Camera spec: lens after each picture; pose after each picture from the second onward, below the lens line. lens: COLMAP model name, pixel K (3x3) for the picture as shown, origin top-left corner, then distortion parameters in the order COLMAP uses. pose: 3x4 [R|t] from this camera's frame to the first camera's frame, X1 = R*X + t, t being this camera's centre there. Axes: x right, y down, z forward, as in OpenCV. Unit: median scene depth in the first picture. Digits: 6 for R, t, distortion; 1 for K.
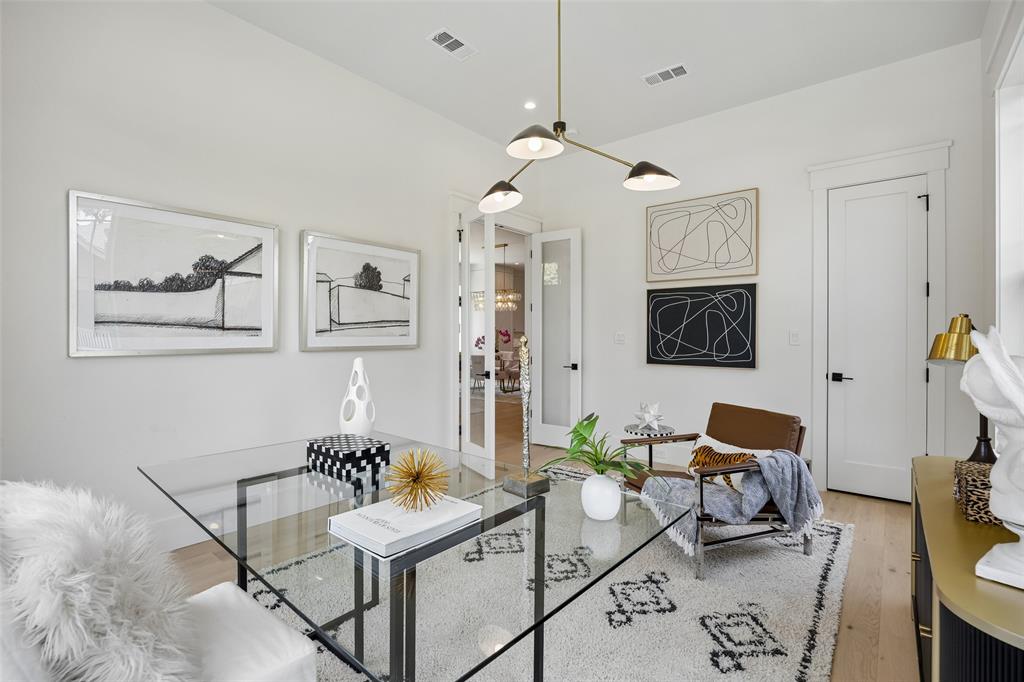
lens RADIAL K [[471.8, 0, 504.3], [0, 471.8, 335.5], [0, 0, 1]] dist [-0.002489, -0.002099]
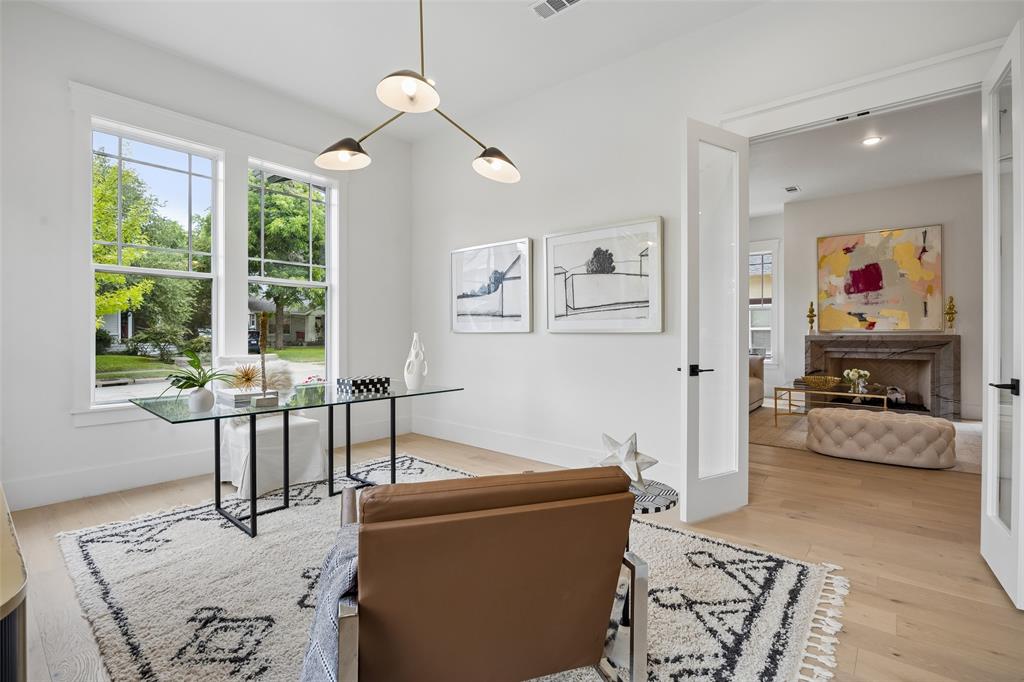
lens RADIAL K [[471.8, 0, 513.8], [0, 471.8, 335.0], [0, 0, 1]] dist [-0.002489, -0.002099]
pose [[-0.006556, 0.004392, -0.999969, 0.780226], [0.000163, 0.999990, 0.004391, 0.032698], [0.999978, -0.000135, -0.006556, 0.874494]]
